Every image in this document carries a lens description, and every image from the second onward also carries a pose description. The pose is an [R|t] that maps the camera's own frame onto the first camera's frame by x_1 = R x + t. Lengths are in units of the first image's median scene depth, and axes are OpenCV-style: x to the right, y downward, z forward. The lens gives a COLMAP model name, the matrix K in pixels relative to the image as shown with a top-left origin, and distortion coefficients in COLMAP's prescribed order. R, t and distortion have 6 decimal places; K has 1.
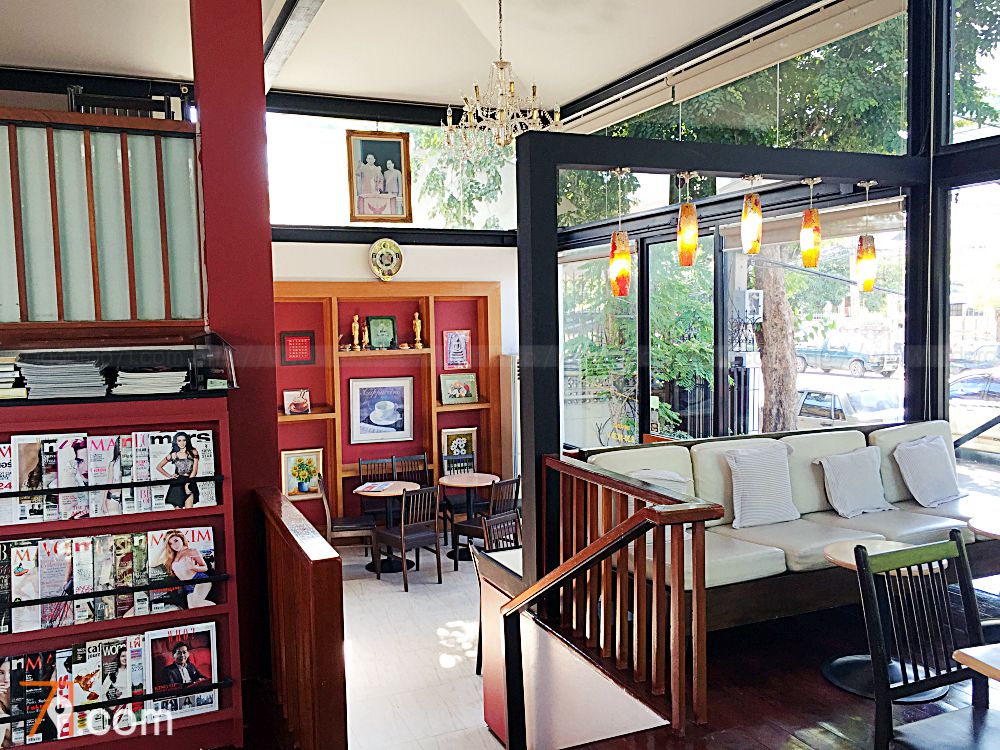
lens RADIAL K [[868.2, 0, 497.8], [0, 868.2, 378.7], [0, 0, 1]] dist [0.045254, -0.001809]
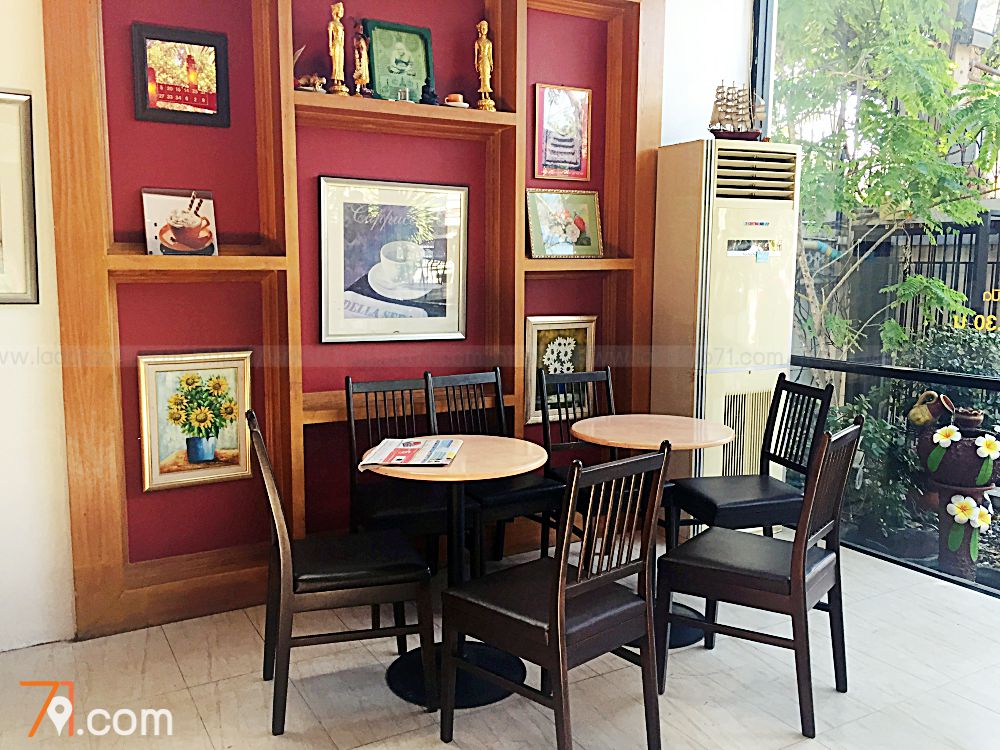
lens RADIAL K [[868.2, 0, 501.1], [0, 868.2, 370.4], [0, 0, 1]] dist [0.045254, -0.001809]
pose [[0.993750, 0.004136, 0.111556, -0.132043], [-0.009317, 0.998900, 0.045960, 0.068869], [-0.111243, -0.046712, 0.992695, 0.592472]]
